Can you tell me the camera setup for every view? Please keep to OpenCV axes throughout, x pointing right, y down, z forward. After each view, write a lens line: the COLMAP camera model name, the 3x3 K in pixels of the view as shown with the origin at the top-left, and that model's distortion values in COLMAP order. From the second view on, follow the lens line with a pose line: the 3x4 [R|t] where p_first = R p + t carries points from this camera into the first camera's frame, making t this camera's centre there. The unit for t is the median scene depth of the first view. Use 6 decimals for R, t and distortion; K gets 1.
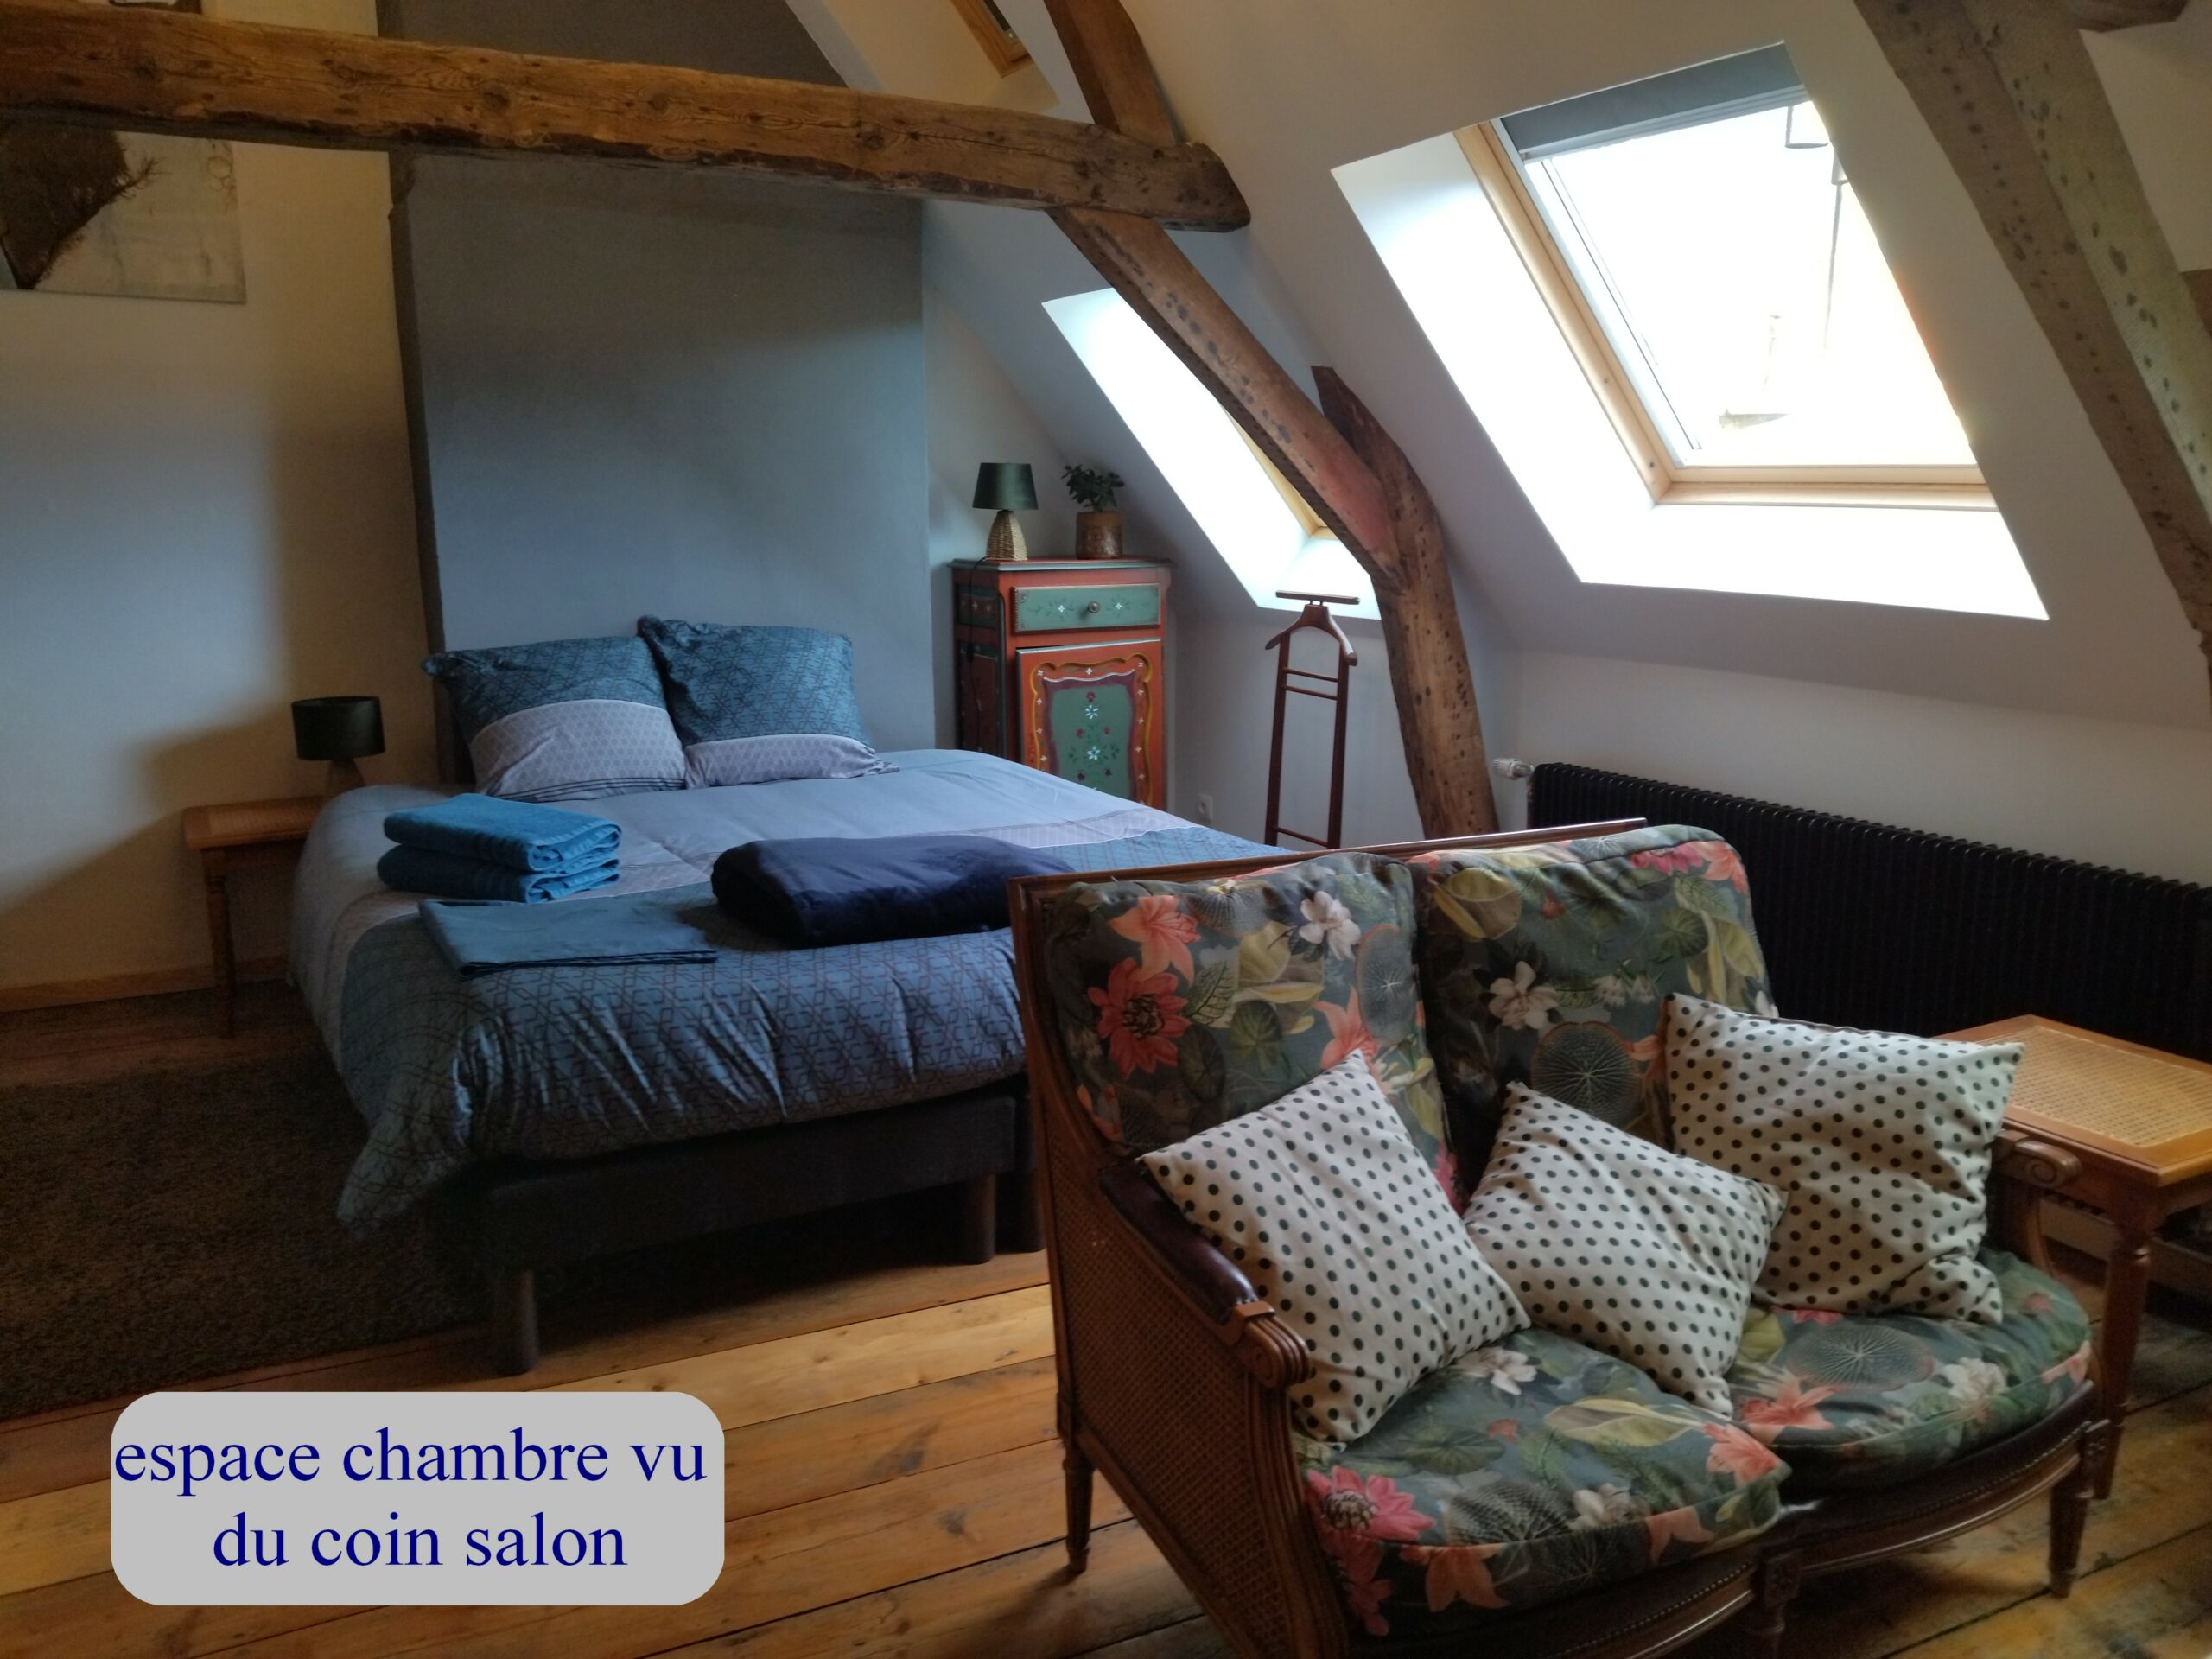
lens RADIAL K [[1663.4, 0, 1100.3], [0, 1663.4, 823.6], [0, 0, 1]] dist [0.038553, -0.026234]
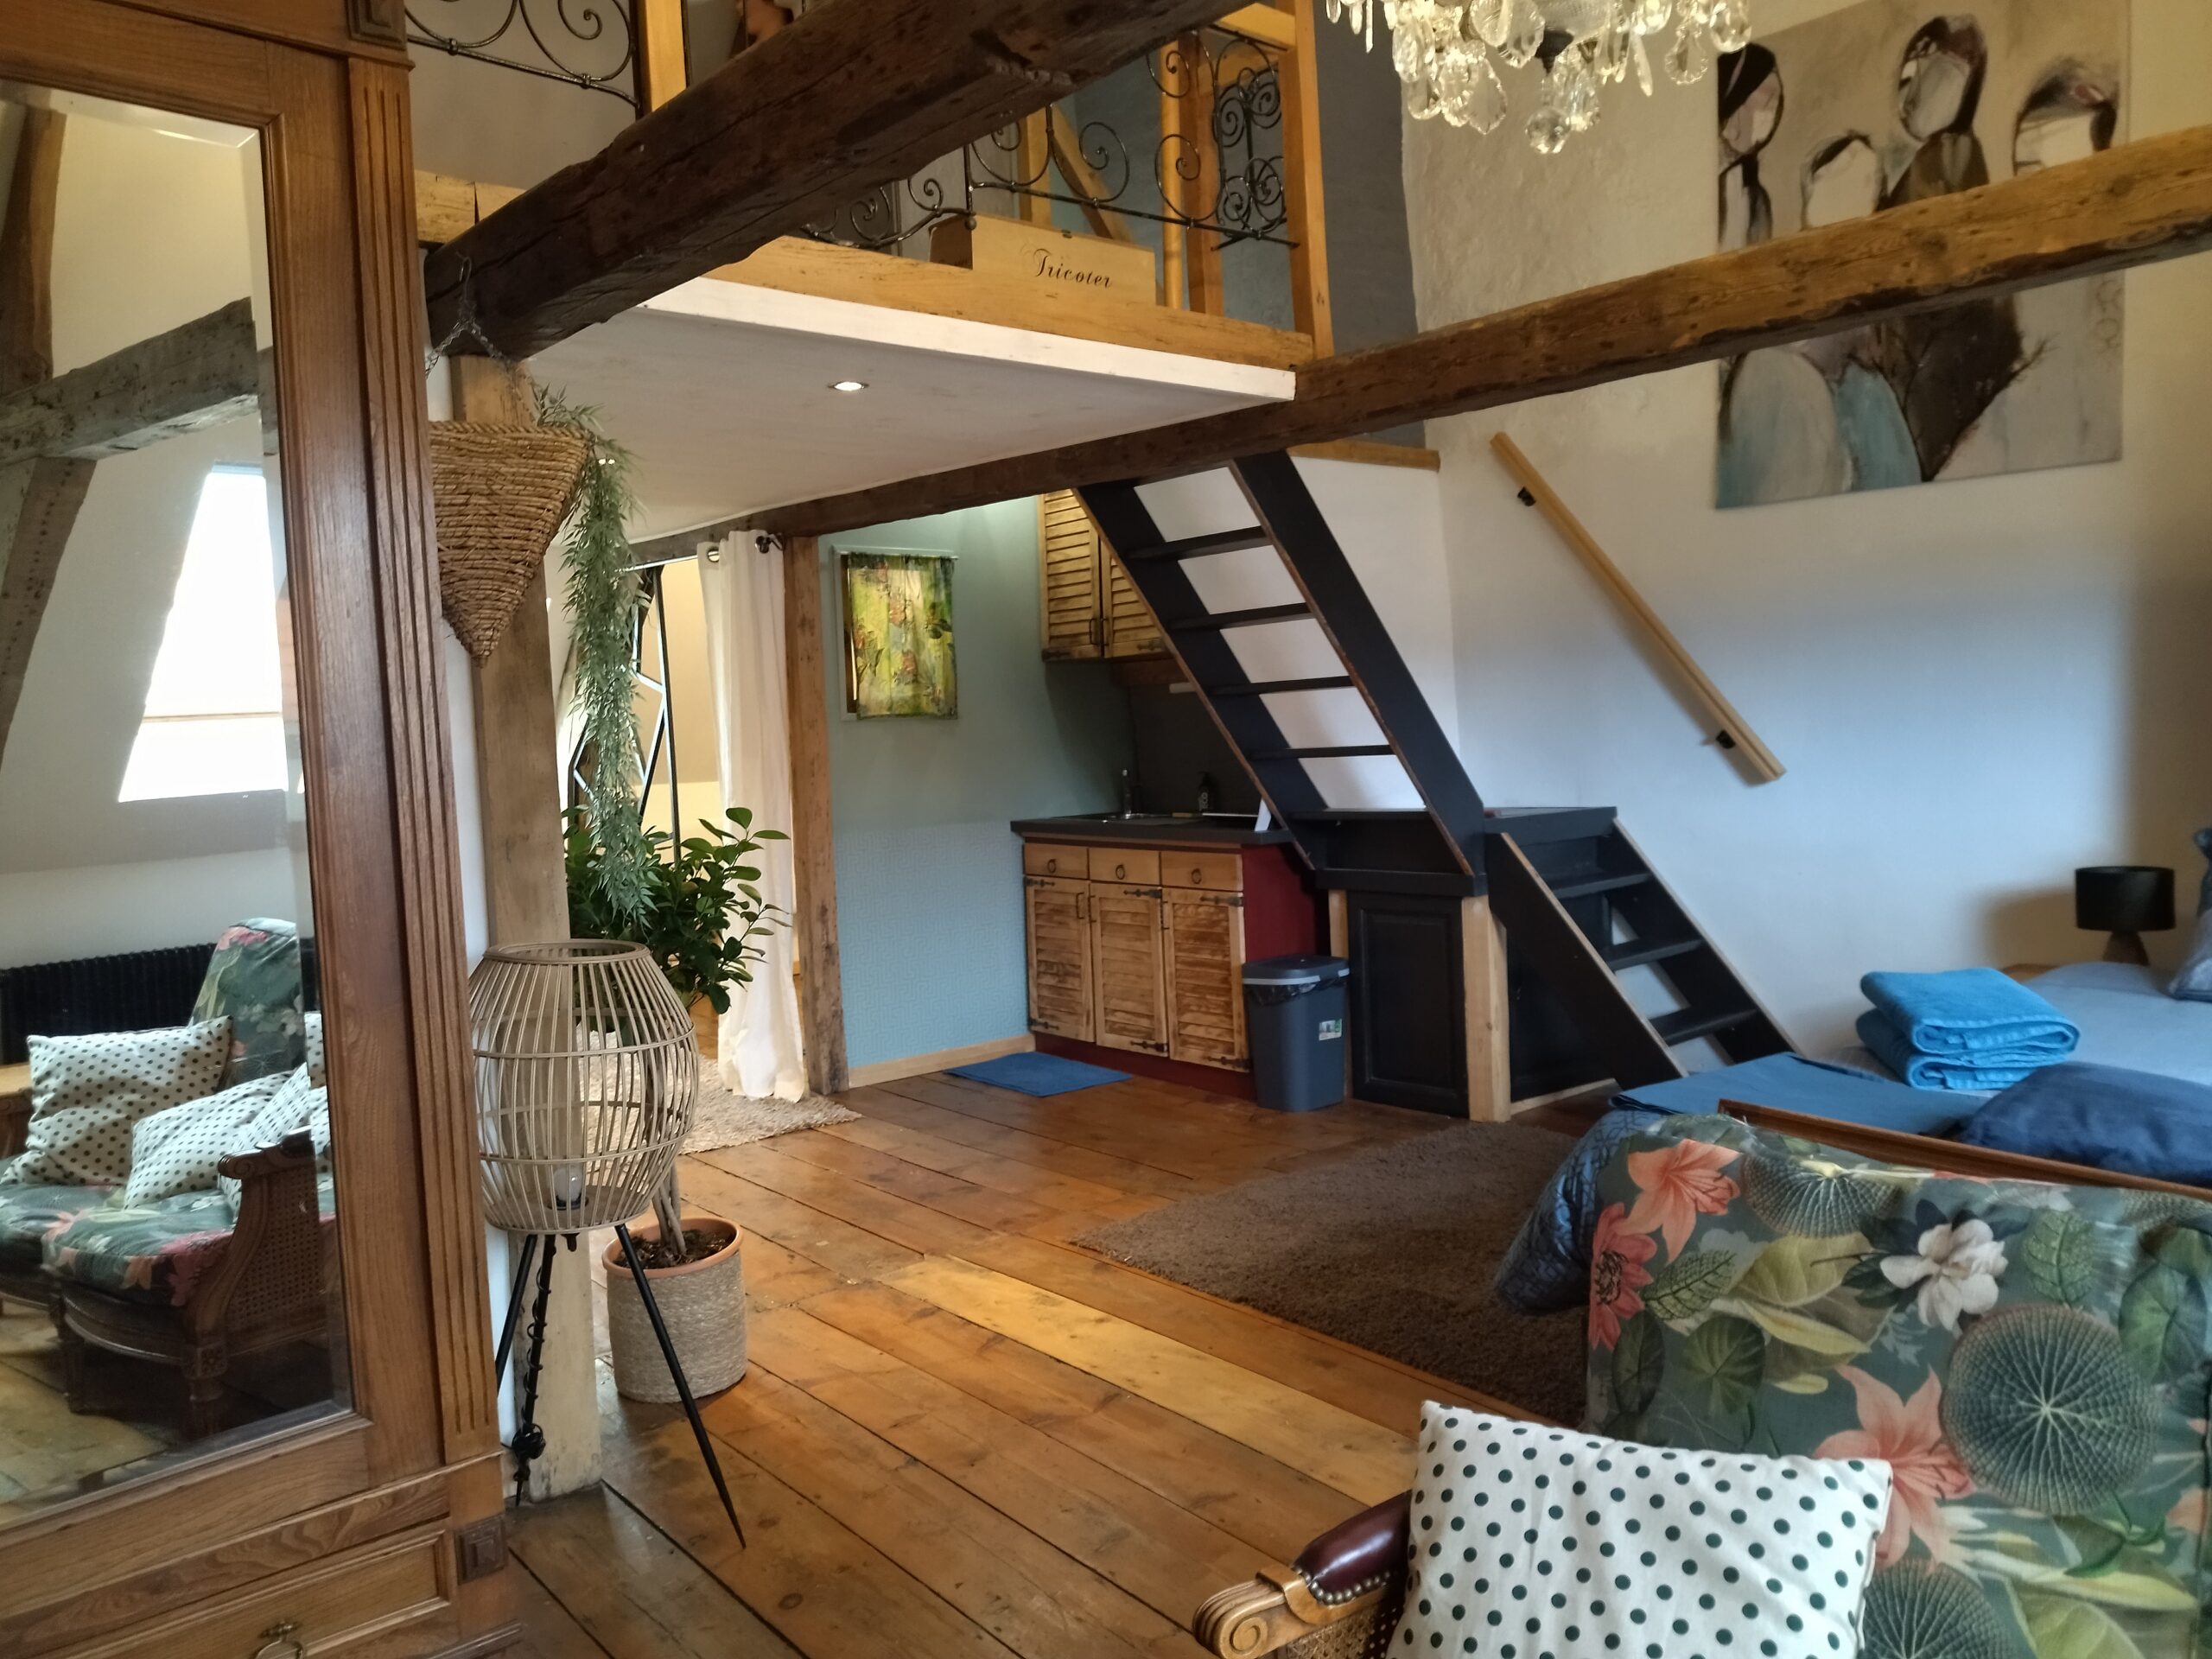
lens RADIAL K [[1663.4, 0, 1118.2], [0, 1663.4, 833.2], [0, 0, 1]] dist [0.038553, -0.026234]
pose [[0.230083, 0.065551, -0.970961, 0.526754], [-0.152374, 0.987850, 0.030584, -0.060103], [0.961168, 0.140912, 0.237276, 0.393210]]
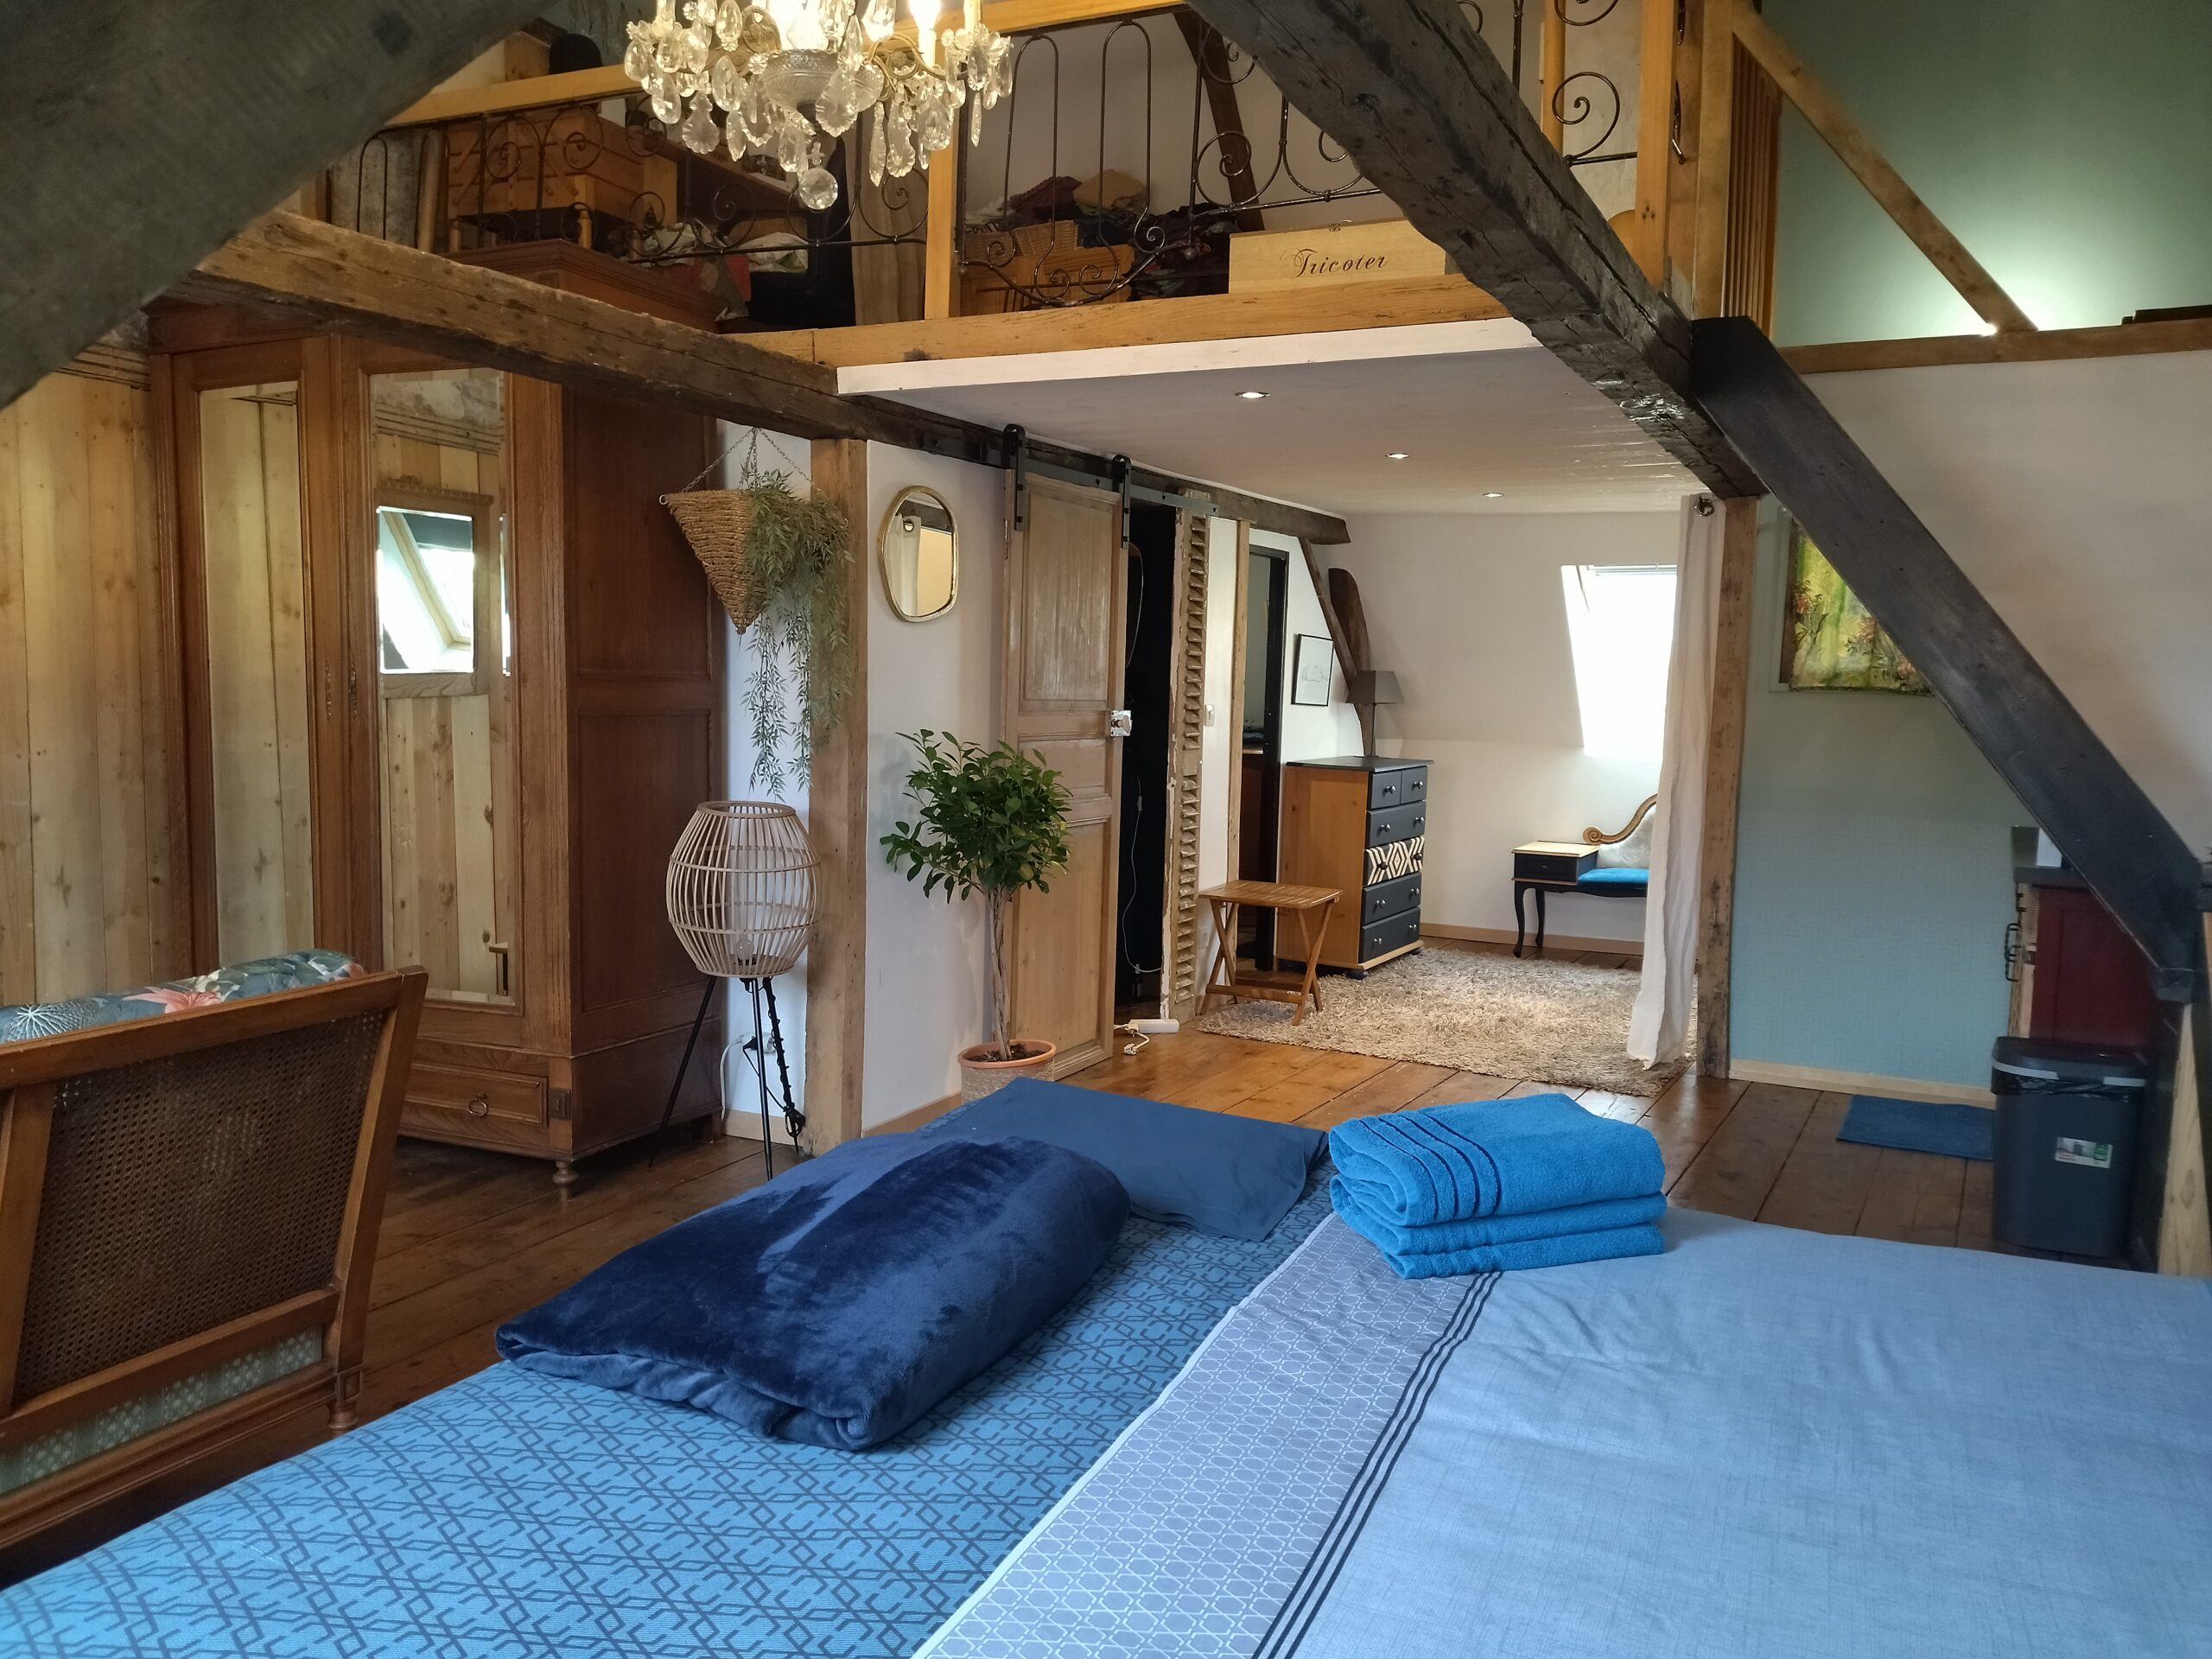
lens RADIAL K [[1663.4, 0, 1102.6], [0, 1663.4, 834.9], [0, 0, 1]] dist [0.038553, -0.026234]
pose [[-0.791210, 0.049669, -0.609524, 0.414311], [-0.133484, 0.958637, 0.251391, -0.154781], [0.596799, 0.280265, -0.751853, 0.847536]]
